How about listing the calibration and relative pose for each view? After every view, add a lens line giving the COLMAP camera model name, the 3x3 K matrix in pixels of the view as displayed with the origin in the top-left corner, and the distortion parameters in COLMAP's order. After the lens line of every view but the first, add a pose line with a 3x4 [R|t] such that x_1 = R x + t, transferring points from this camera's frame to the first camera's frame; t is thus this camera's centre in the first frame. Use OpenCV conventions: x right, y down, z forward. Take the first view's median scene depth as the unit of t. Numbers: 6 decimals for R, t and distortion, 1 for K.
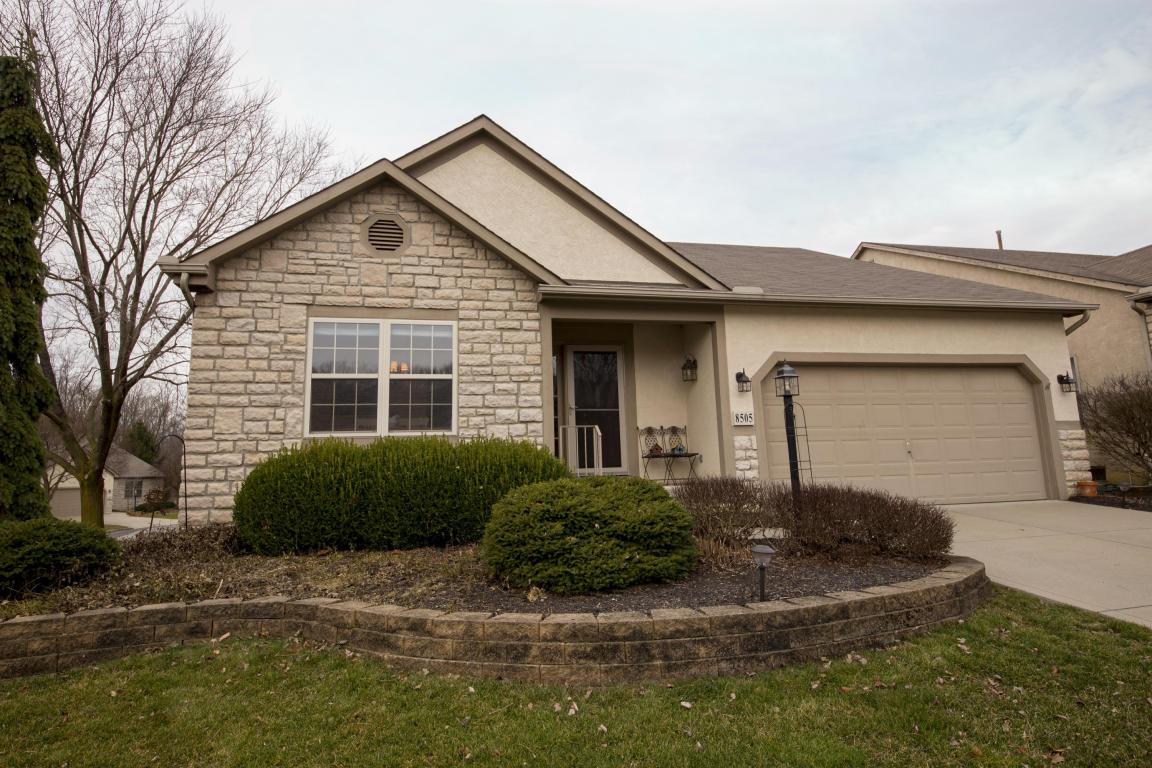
lens RADIAL K [[627.5, 0, 576.7], [0, 627.5, 386.3], [0, 0, 1]] dist [0.003552, -0.000123]
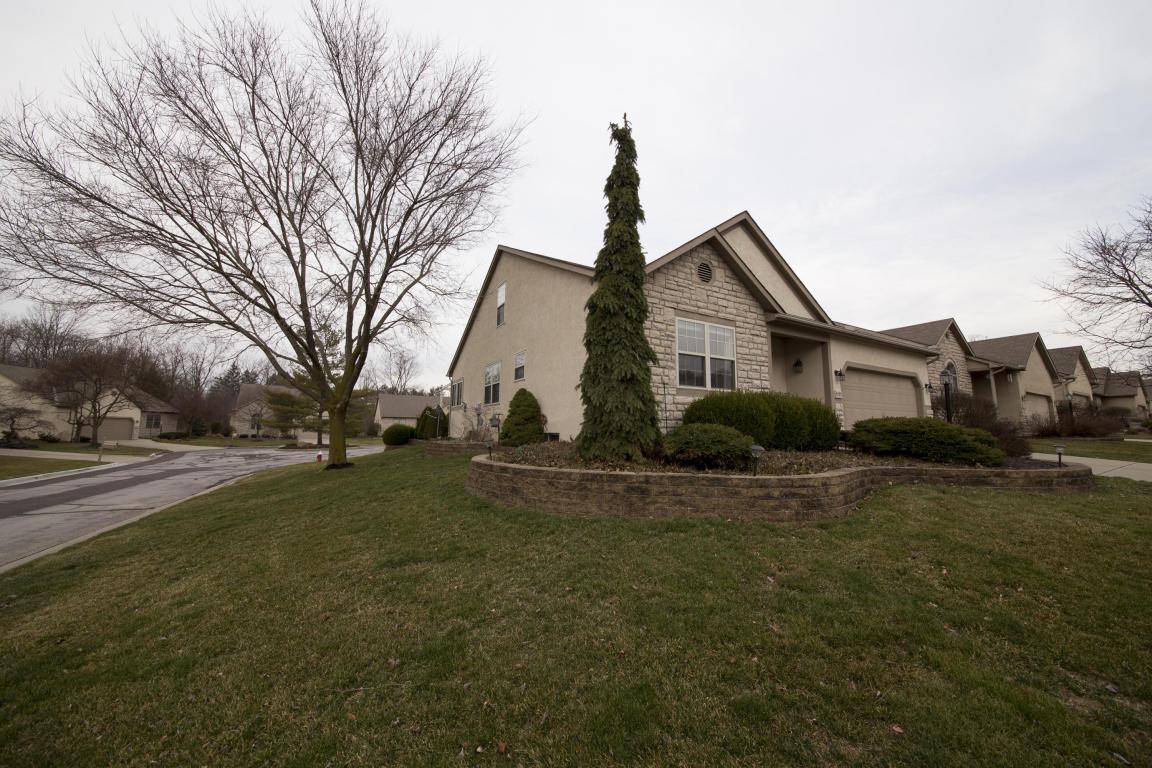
lens RADIAL K [[411.9, 0, 575.4], [0, 411.9, 382.2], [0, 0, 1]] dist [-0.015924, -0.001367]
pose [[0.960030, 0.074001, 0.269938, -0.917736], [-0.080085, 0.996721, 0.011579, 0.069609], [-0.268196, -0.032735, 0.962808, 0.014478]]
